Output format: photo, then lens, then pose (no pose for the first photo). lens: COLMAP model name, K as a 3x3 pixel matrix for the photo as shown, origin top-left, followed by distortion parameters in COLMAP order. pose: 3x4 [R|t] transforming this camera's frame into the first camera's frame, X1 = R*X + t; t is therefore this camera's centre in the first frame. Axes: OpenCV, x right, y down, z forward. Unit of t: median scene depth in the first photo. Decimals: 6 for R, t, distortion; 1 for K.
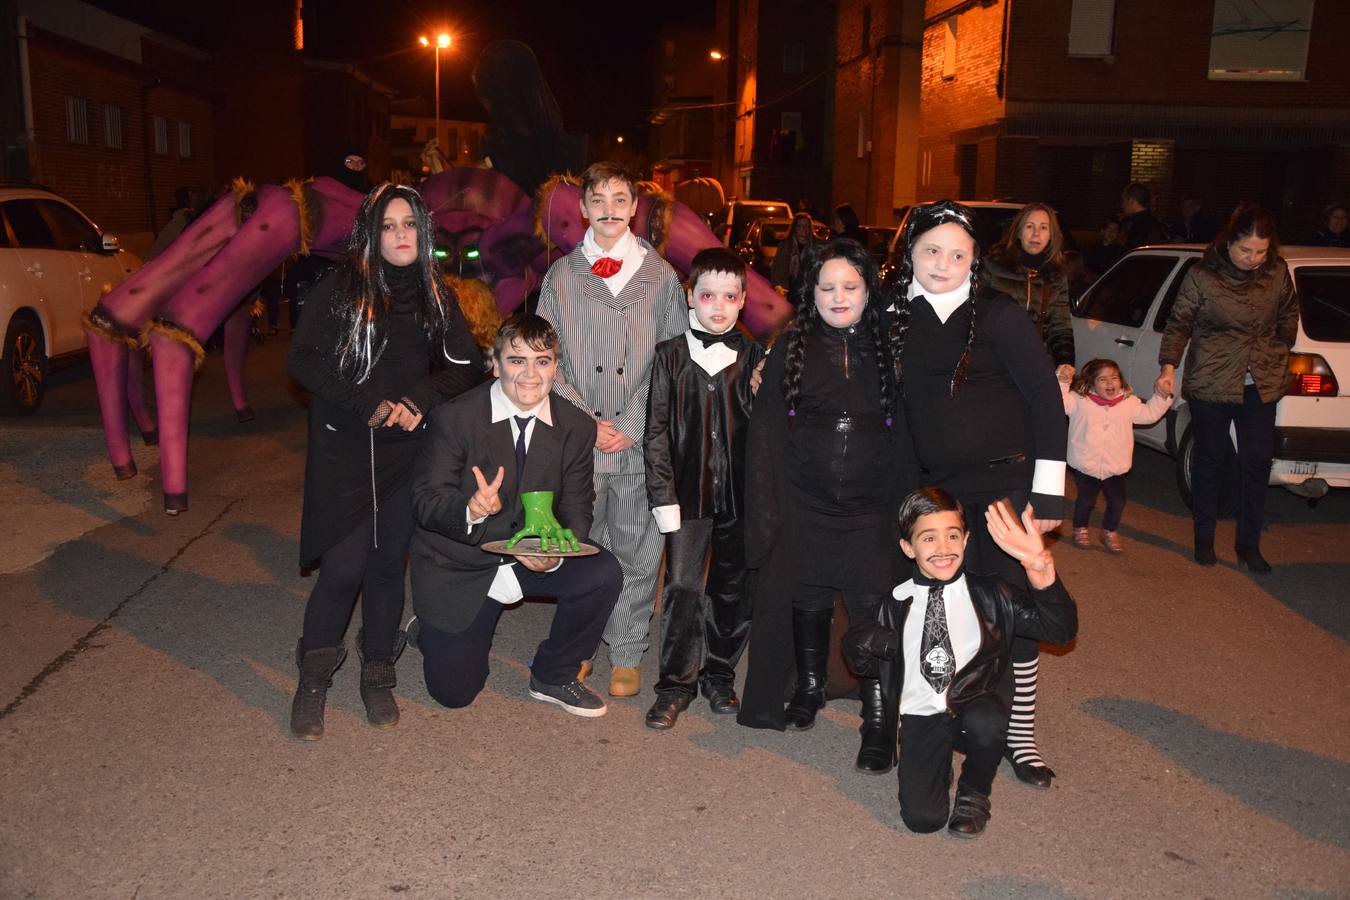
lens RADIAL K [[1379.4, 0, 675.0], [0, 1379.4, 450.0], [0, 0, 1]] dist [-0.079286, 0.321881]
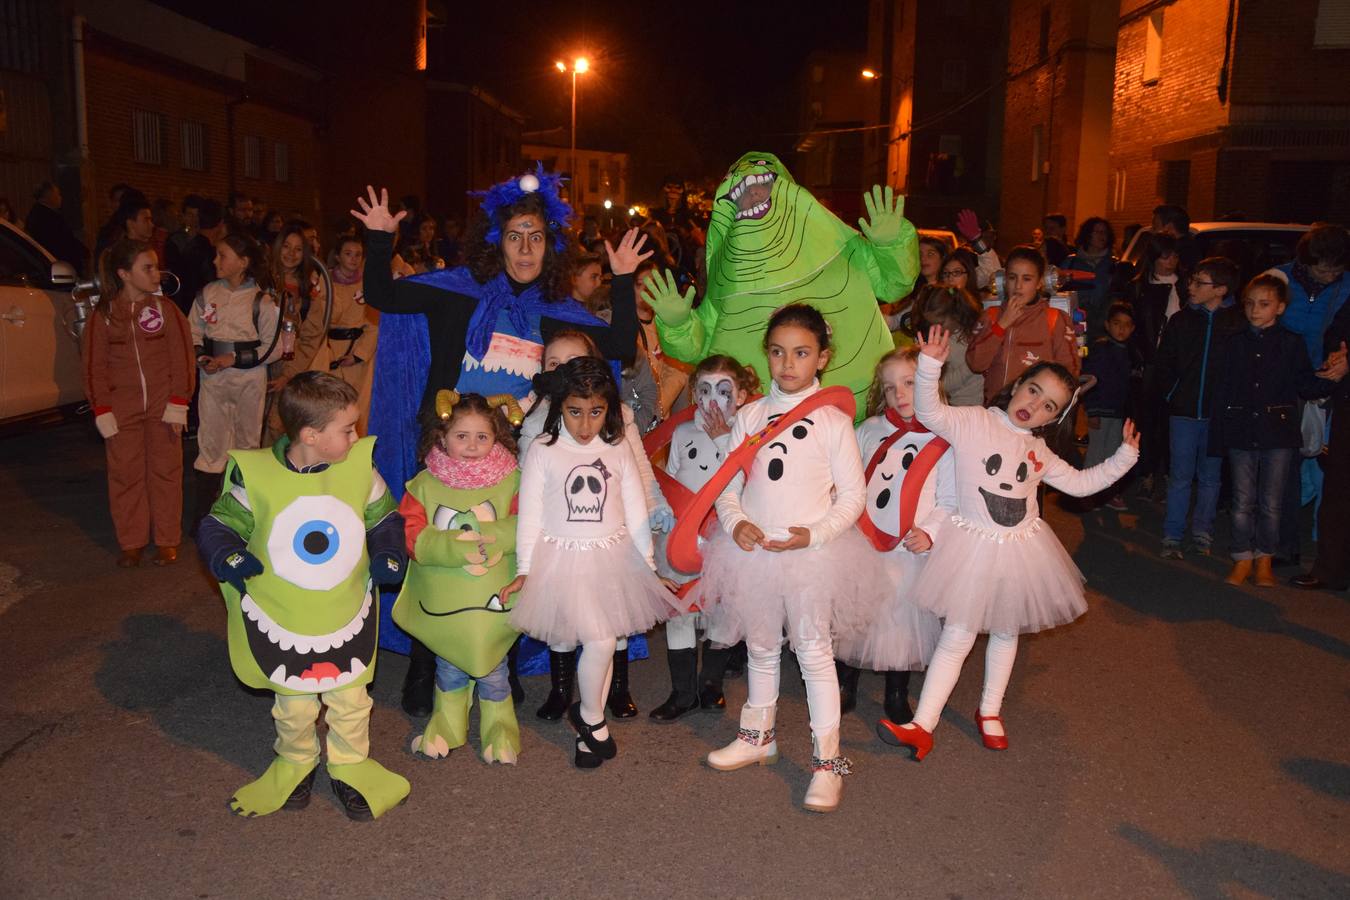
lens RADIAL K [[1403.9, 0, 675.0], [0, 1403.9, 450.0], [0, 0, 1]] dist [-0.070173, 0.341319]
pose [[0.994779, 0.016323, -0.100741, -0.001038], [-0.018947, 0.999504, -0.025146, -0.018176], [0.100280, 0.026923, 0.994595, 0.119051]]
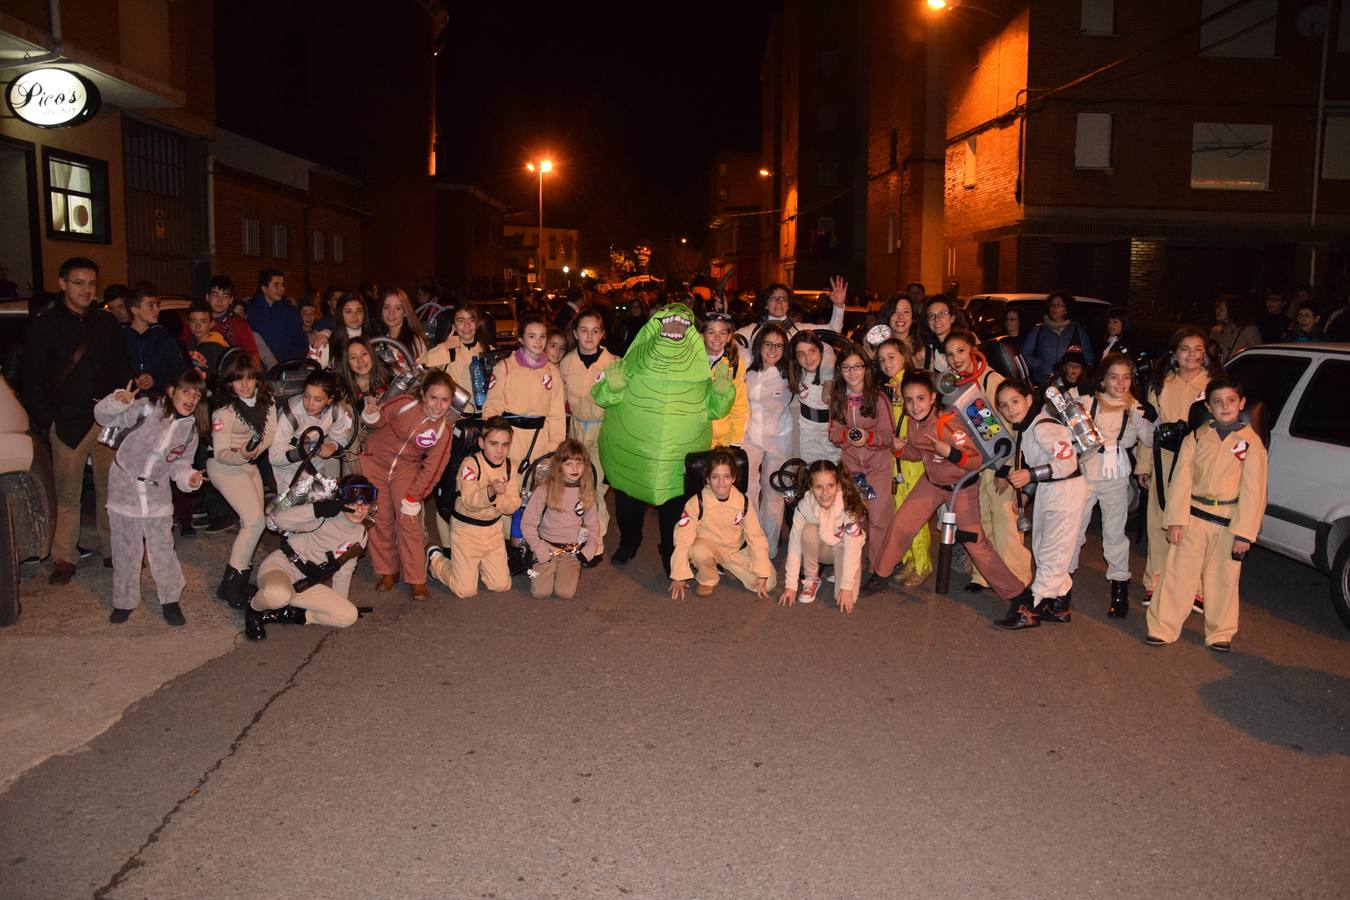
lens RADIAL K [[1083.3, 0, 675.0], [0, 1083.3, 450.0], [0, 0, 1]] dist [-0.150330, 0.140723]
pose [[0.998867, -0.006894, -0.047087, -0.013615], [0.005474, 0.999528, -0.030224, -0.017062], [0.047273, 0.029932, 0.998433, 0.075726]]
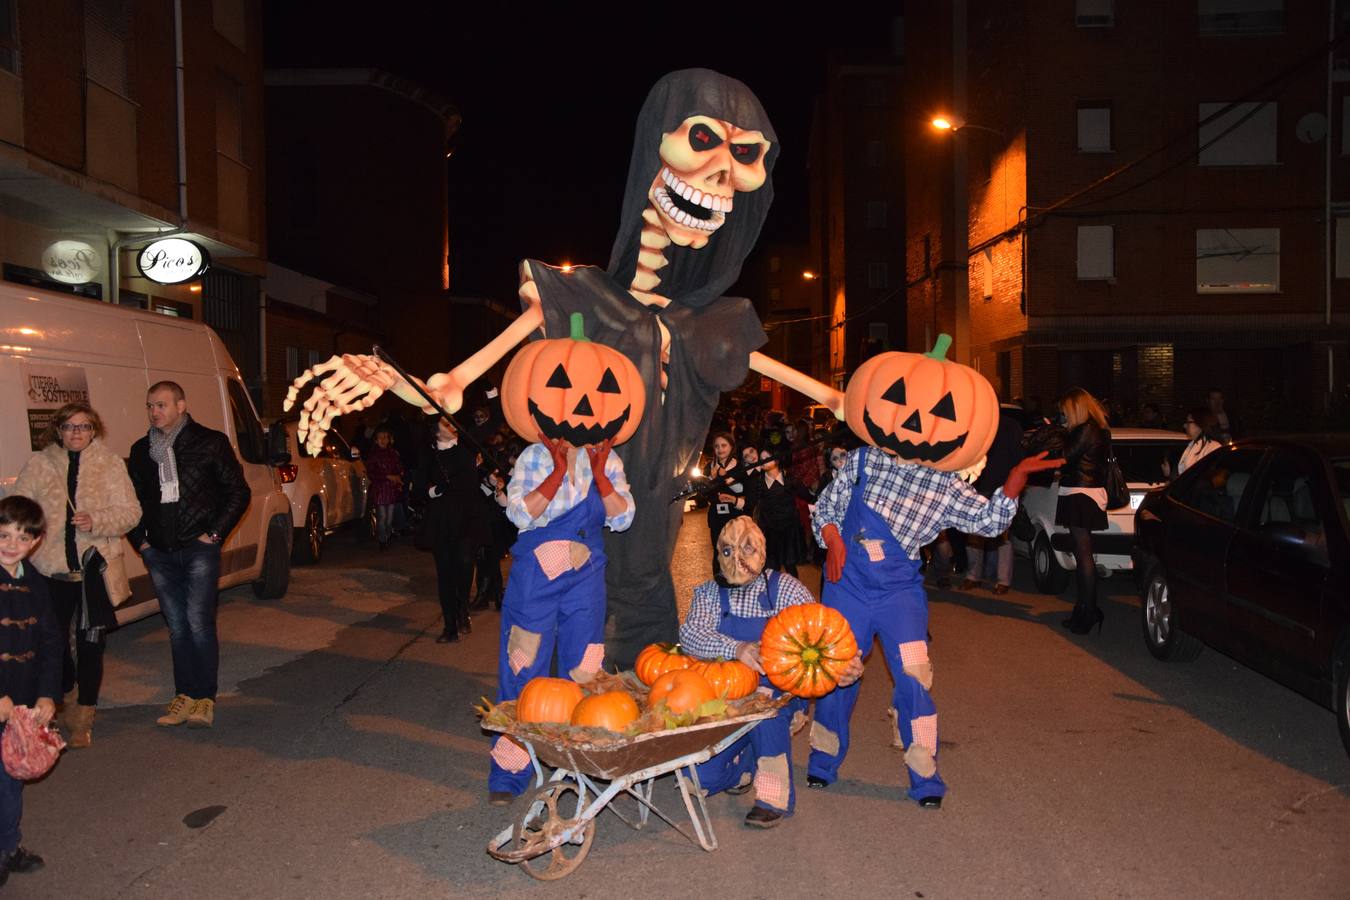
lens RADIAL K [[1379.4, 0, 675.0], [0, 1379.4, 450.0], [0, 0, 1]] dist [-0.079286, 0.321881]
pose [[0.995735, -0.033346, -0.086021, 0.026125], [0.020451, 0.988978, -0.146643, 0.030438], [0.089963, 0.144258, 0.985442, -0.185368]]
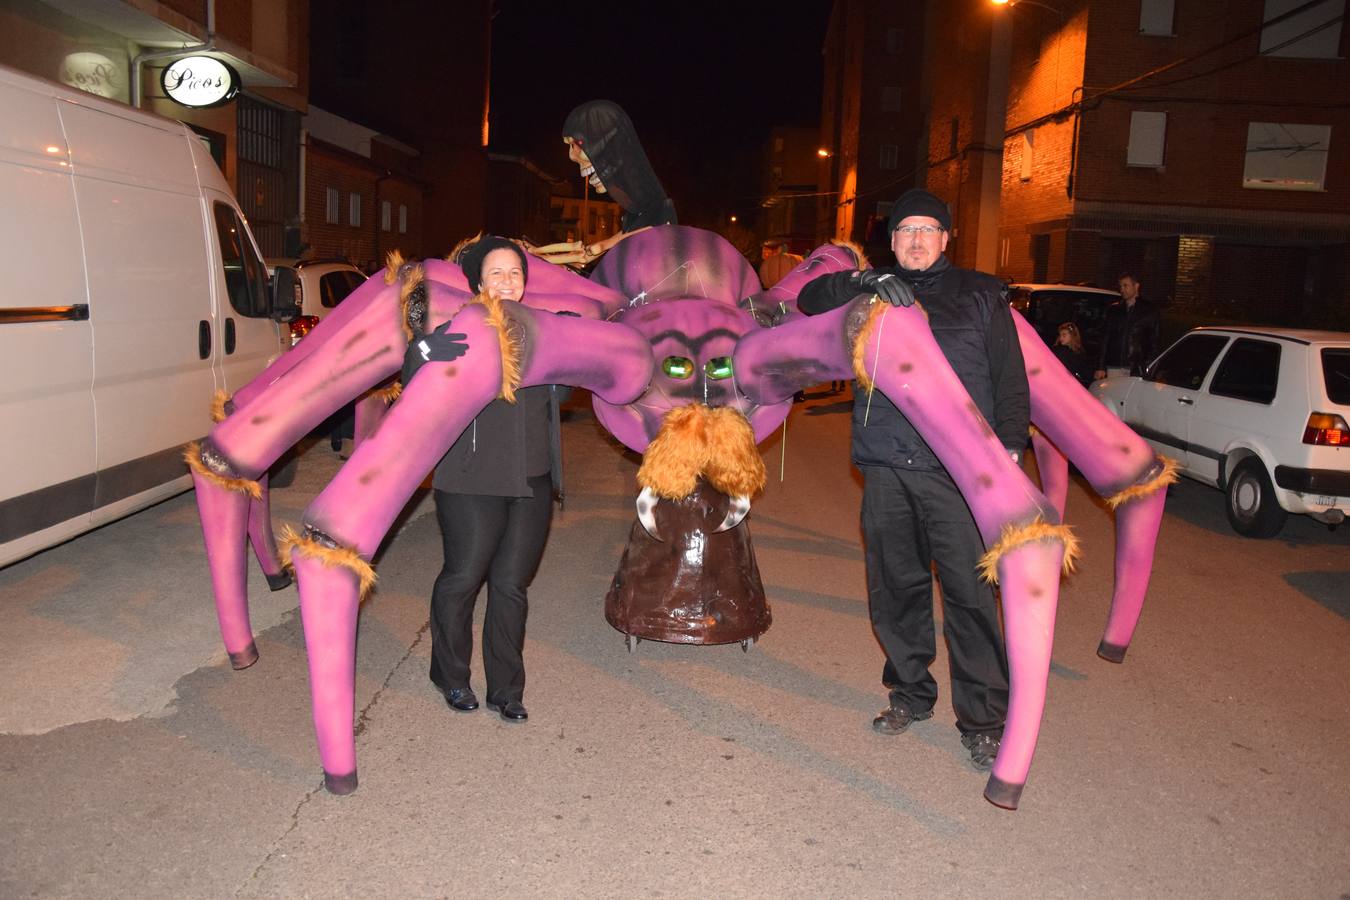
lens RADIAL K [[1179.0, 0, 675.0], [0, 1179.0, 450.0], [0, 0, 1]] dist [-0.123903, 0.183267]
pose [[0.996353, 0.031832, -0.079163, -0.019531], [-0.033936, 0.999102, -0.025379, 0.003510], [0.078284, 0.027973, 0.996539, -0.037816]]
